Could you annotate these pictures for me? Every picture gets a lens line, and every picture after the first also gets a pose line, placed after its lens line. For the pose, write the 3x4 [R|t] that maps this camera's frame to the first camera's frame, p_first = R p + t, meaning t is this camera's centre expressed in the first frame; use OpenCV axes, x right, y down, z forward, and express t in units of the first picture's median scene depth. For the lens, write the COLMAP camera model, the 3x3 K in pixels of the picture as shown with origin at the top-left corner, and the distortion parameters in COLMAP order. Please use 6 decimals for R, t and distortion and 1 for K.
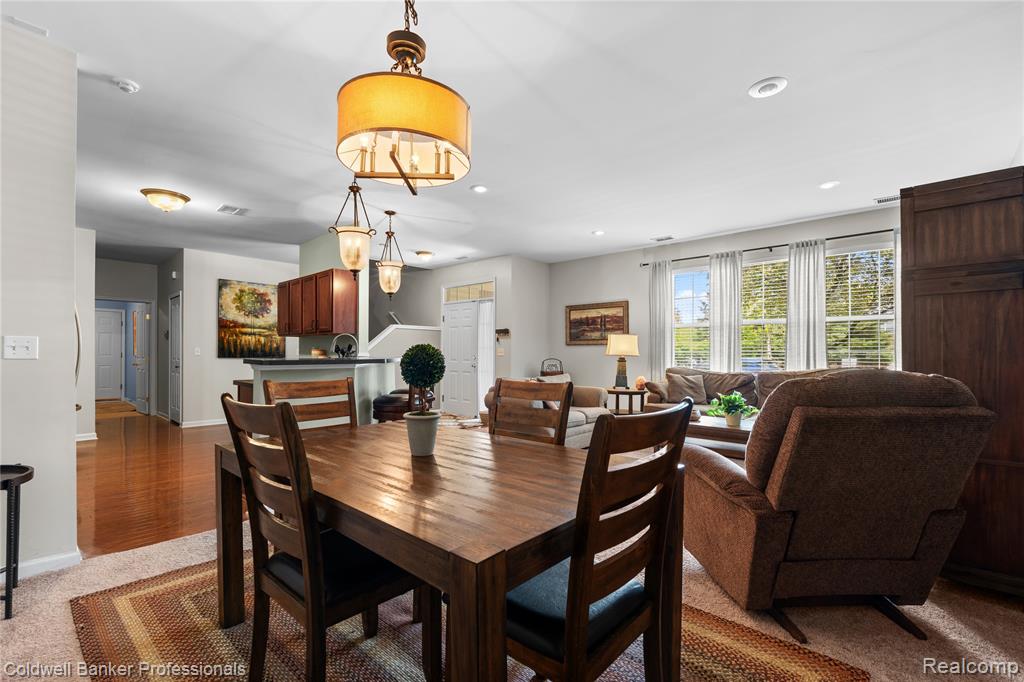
lens RADIAL K [[454.7, 0, 511.8], [0, 454.7, 349.1], [0, 0, 1]] dist [-0.000121, 0.000168]
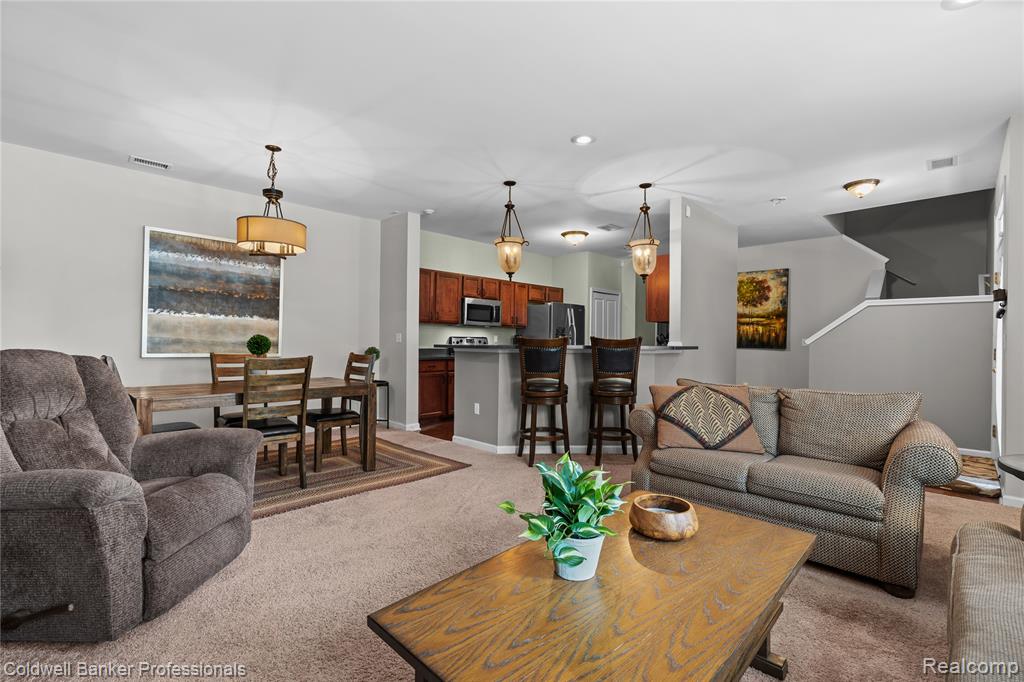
lens RADIAL K [[450.1, 0, 509.7], [0, 450.1, 339.8], [0, 0, 1]] dist [-0.000917, 0.000231]
pose [[-0.041400, -0.004099, -0.999134, 0.479263], [0.000641, 0.999991, -0.004129, 0.006284], [0.999142, -0.000811, -0.041397, 0.583510]]
